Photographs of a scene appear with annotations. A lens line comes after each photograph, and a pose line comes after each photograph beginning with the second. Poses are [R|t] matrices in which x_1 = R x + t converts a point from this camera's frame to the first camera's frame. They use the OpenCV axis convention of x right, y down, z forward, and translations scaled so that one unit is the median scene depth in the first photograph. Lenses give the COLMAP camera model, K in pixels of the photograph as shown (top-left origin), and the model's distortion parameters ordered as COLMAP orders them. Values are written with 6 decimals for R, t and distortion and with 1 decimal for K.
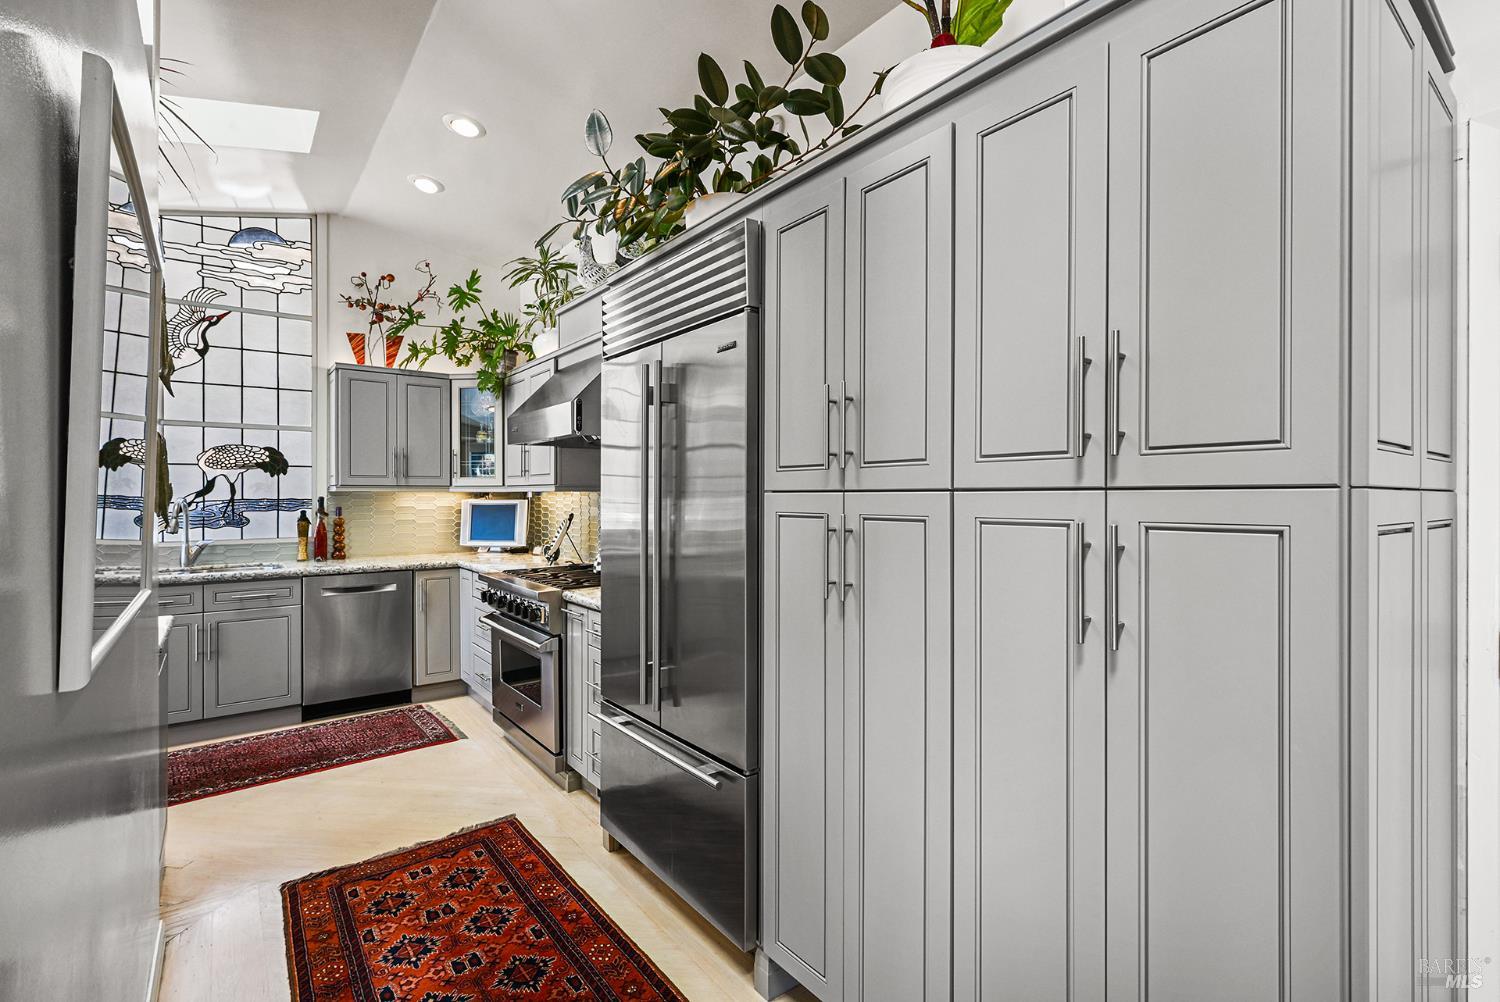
lens RADIAL K [[684.4, 0, 750.0], [0, 684.4, 501.0], [0, 0, 1]] dist [0.000377, 0.000015]
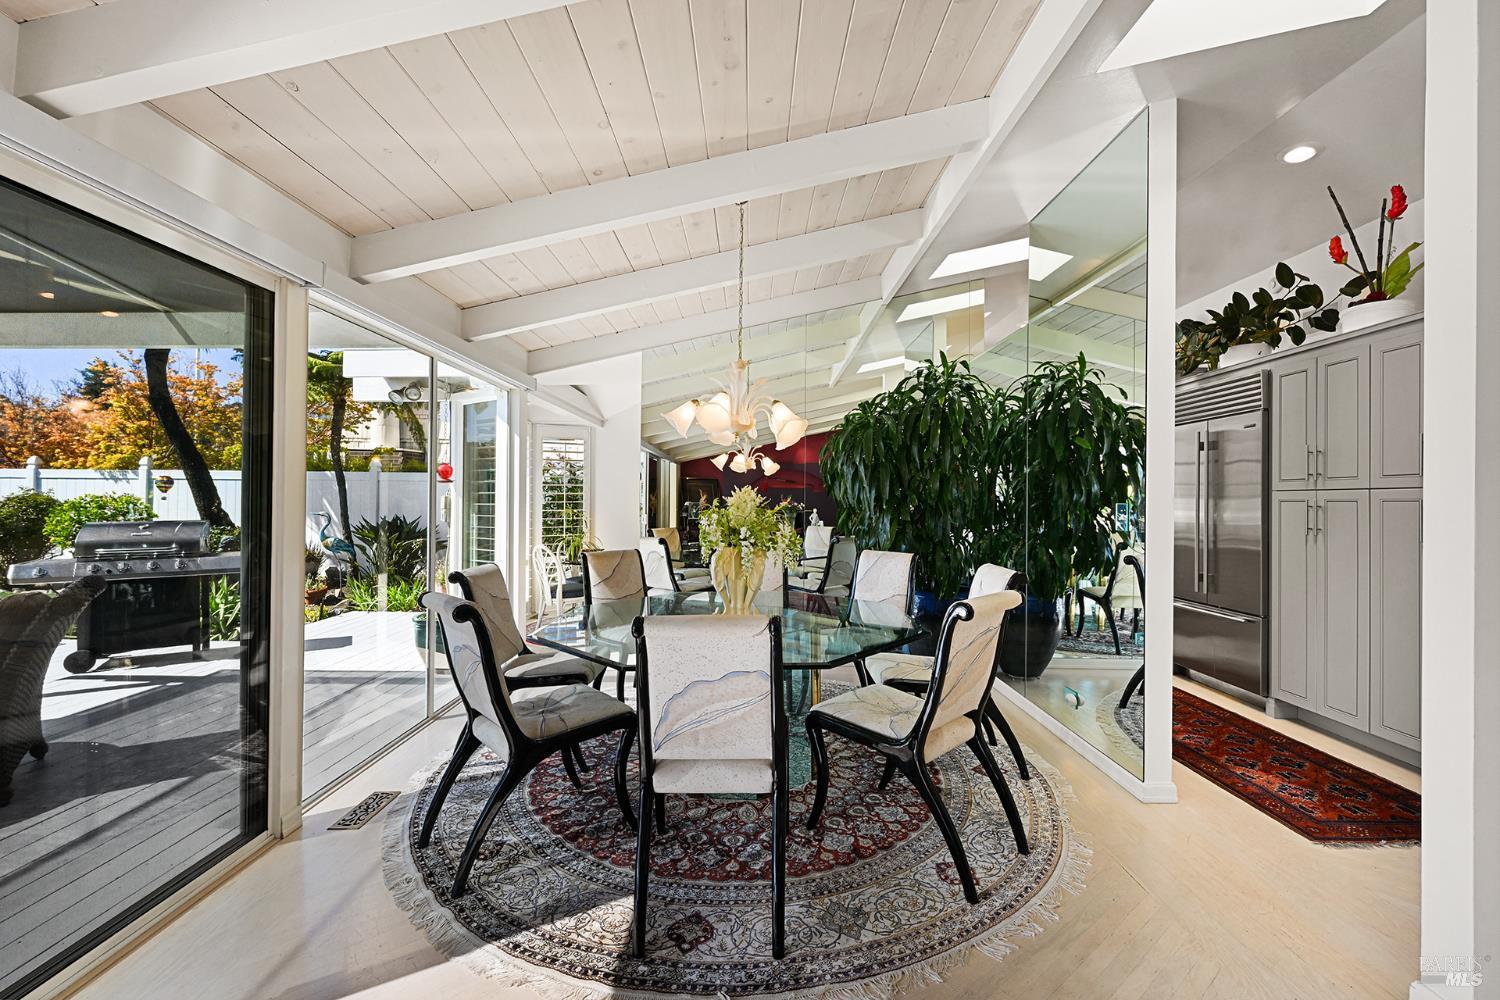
lens RADIAL K [[625.3, 0, 754.4], [0, 625.3, 497.0], [0, 0, 1]] dist [0.001837, 0.000340]
pose [[0.796369, 0.000814, -0.604811, -0.088243], [-0.005435, 0.999968, -0.005810, 0.029144], [0.604787, 0.007914, 0.796348, -1.661622]]
